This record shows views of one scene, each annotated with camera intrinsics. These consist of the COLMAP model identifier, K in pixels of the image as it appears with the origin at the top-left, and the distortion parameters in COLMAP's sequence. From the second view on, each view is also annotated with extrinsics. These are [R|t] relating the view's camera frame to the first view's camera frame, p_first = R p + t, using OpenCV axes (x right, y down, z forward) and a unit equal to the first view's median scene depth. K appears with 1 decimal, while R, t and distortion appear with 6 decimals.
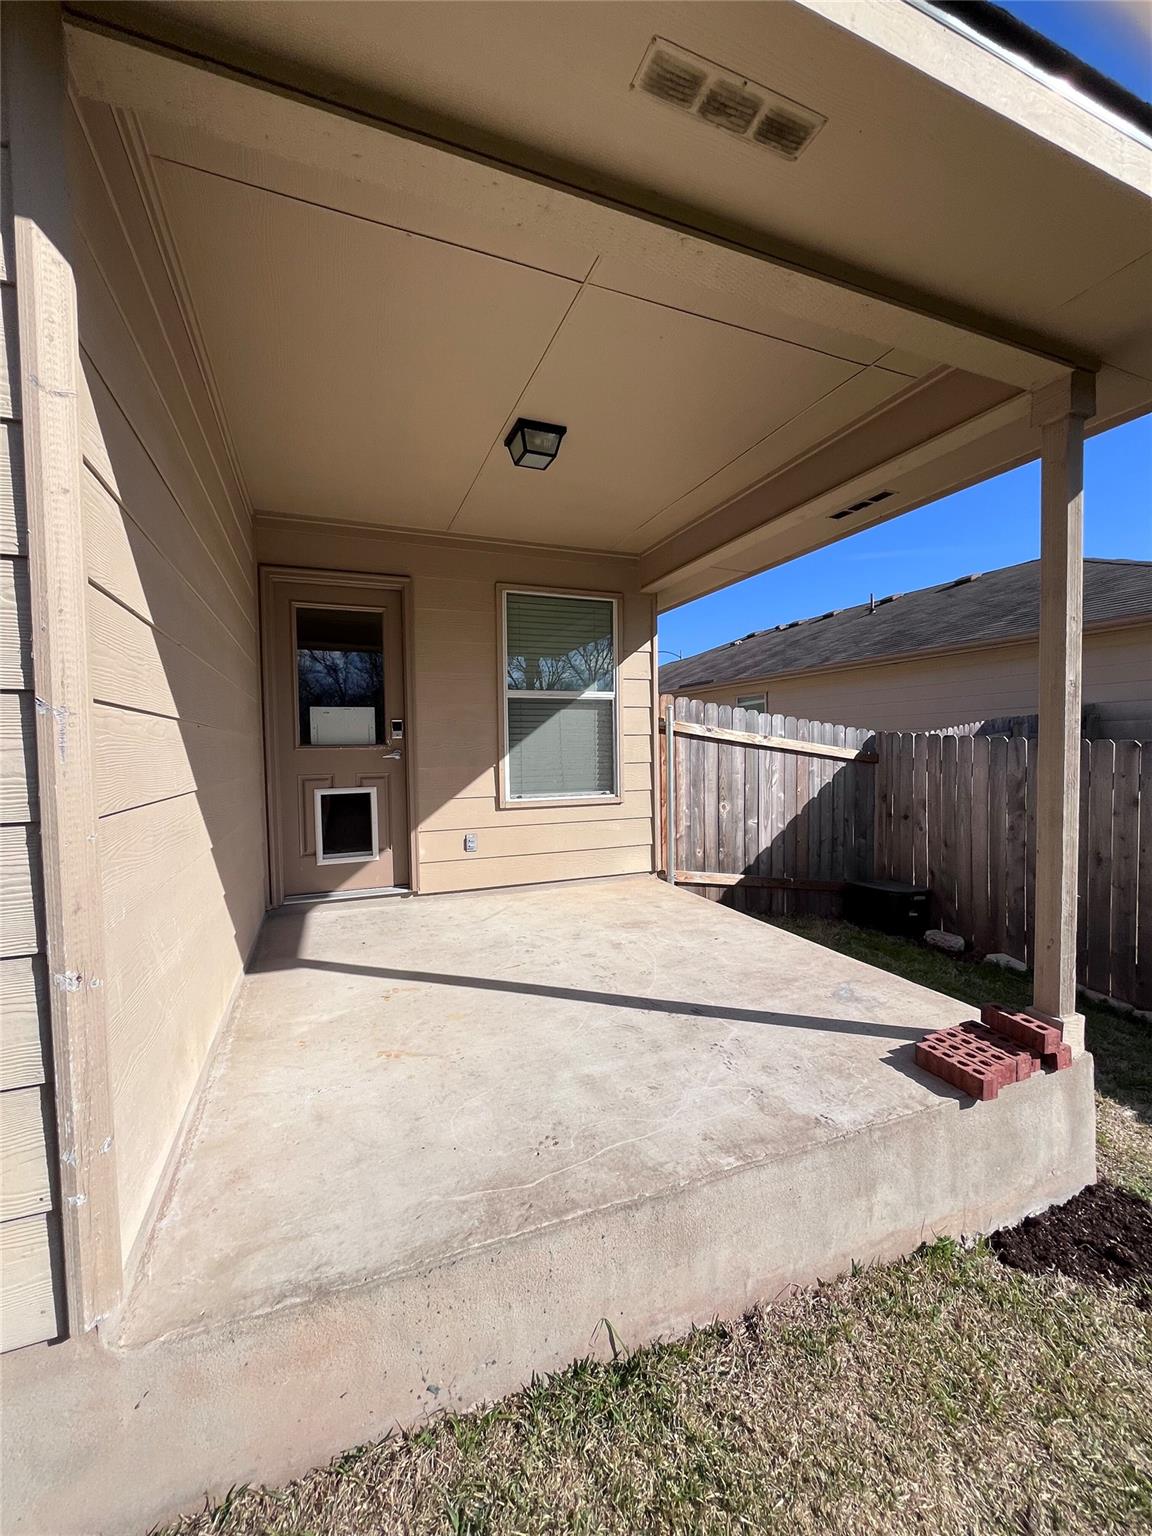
lens RADIAL K [[622.2, 0, 578.5], [0, 622.2, 775.0], [0, 0, 1]] dist [0.000702, 0.000879]
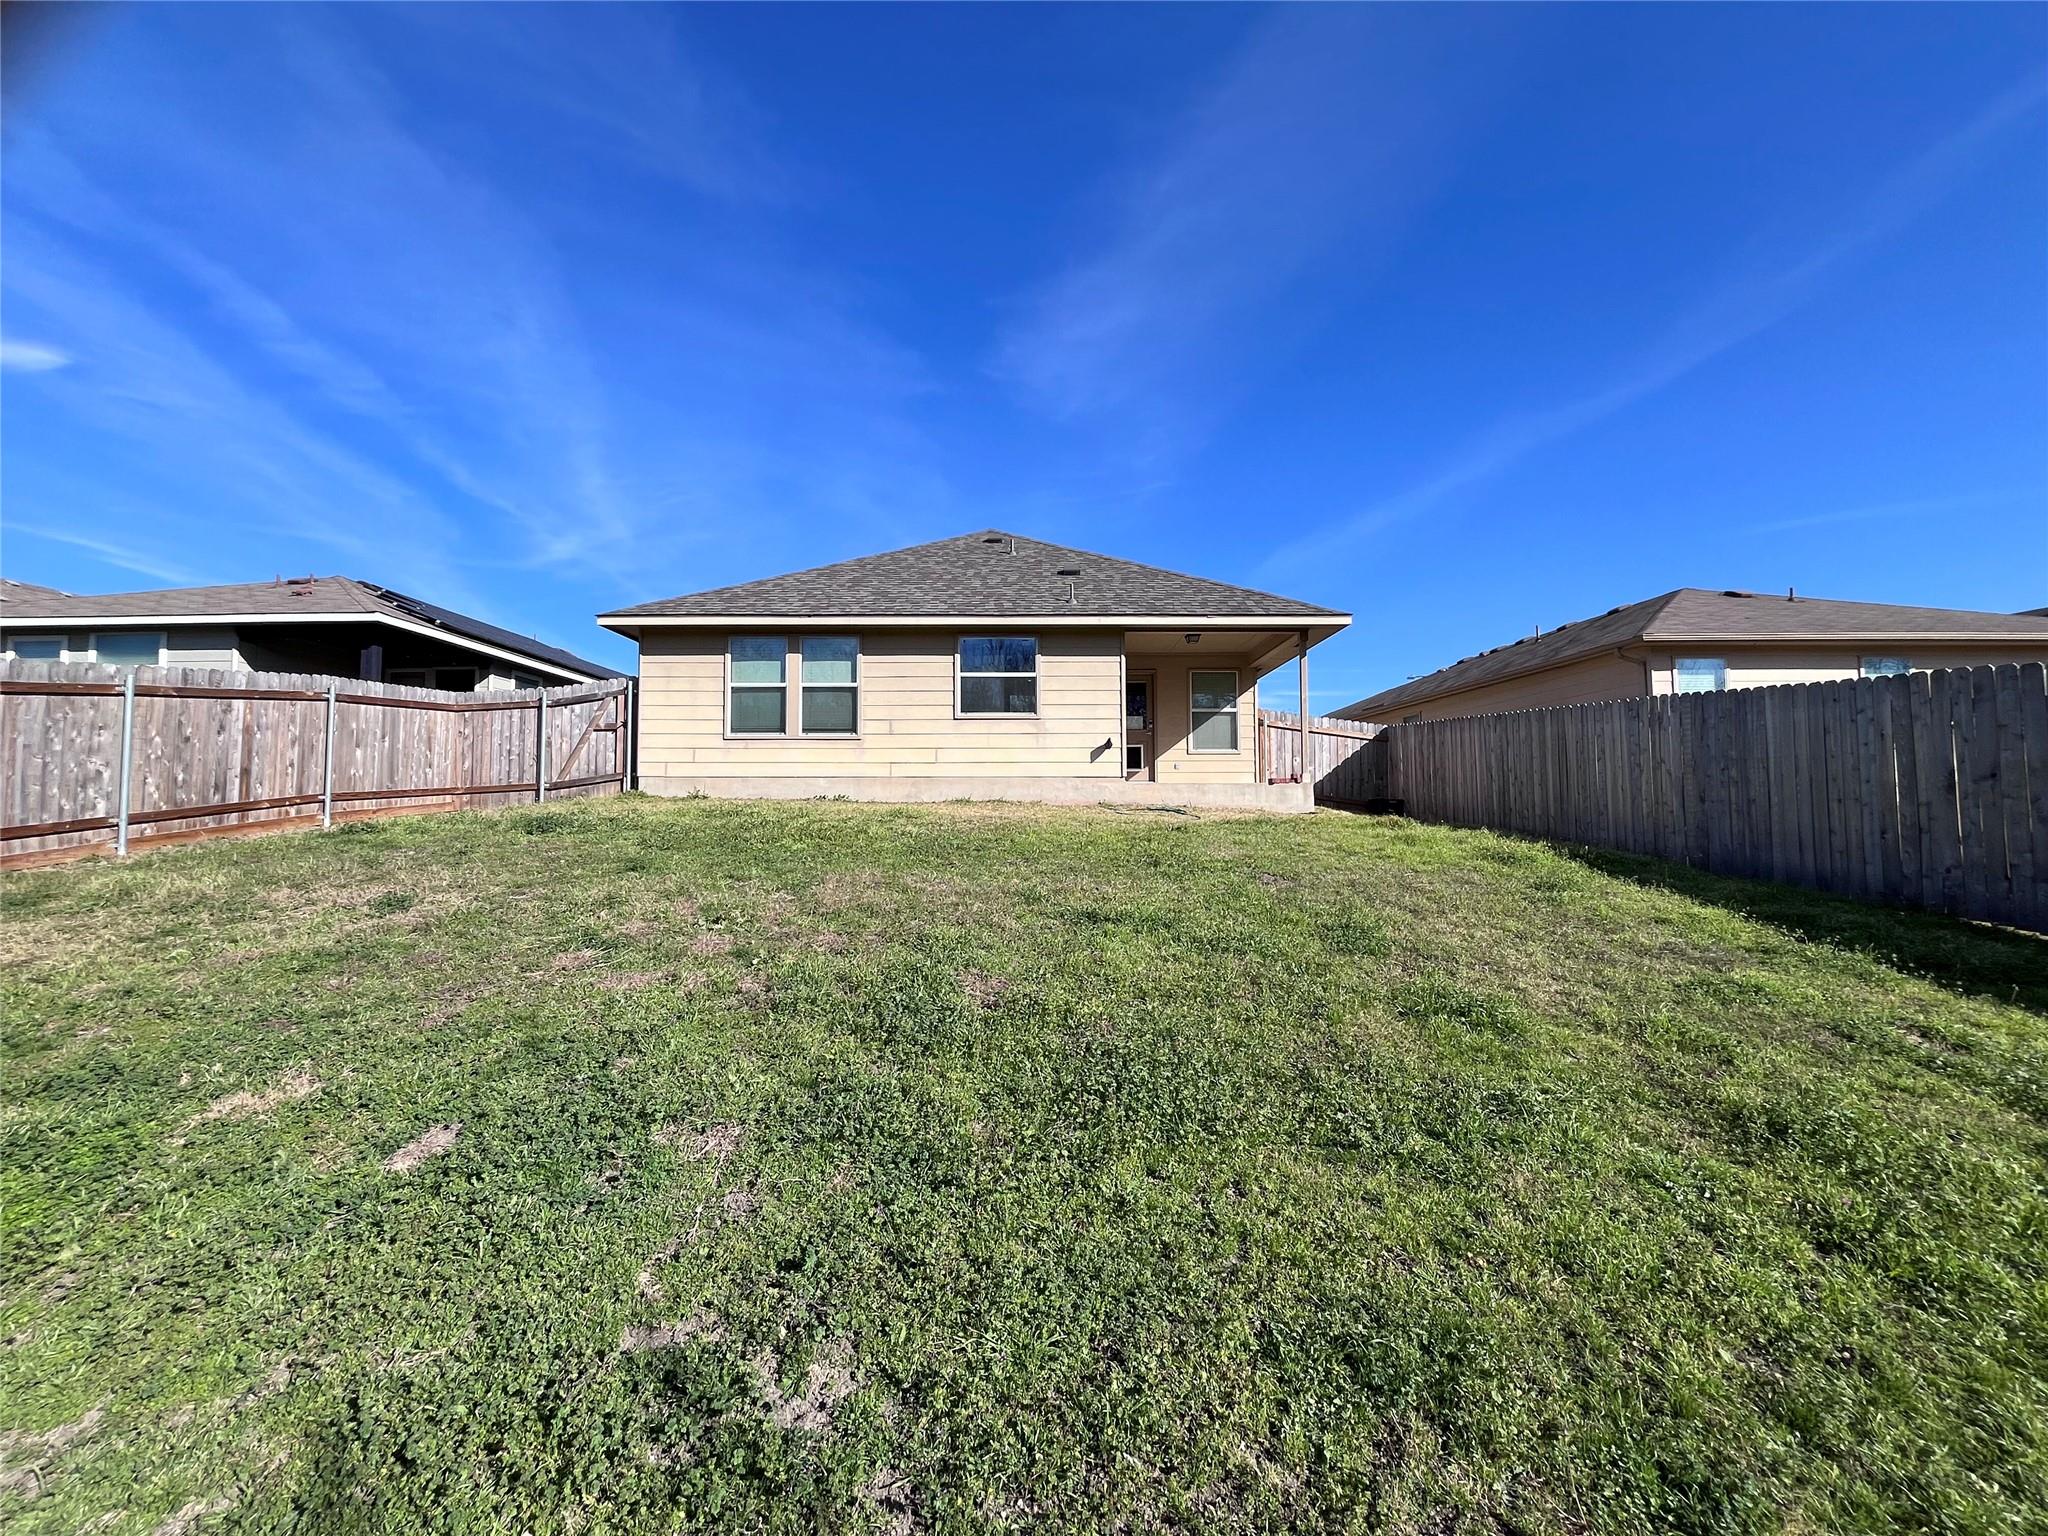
lens RADIAL K [[829.6, 0, 1020.8], [0, 829.6, 768.8], [0, 0, 1]] dist [0.000702, 0.000879]
pose [[0.927260, -0.010475, -0.374271, 0.481251], [-0.025586, 0.995499, -0.091251, 0.415205], [0.373542, 0.094189, 0.922819, -2.265978]]
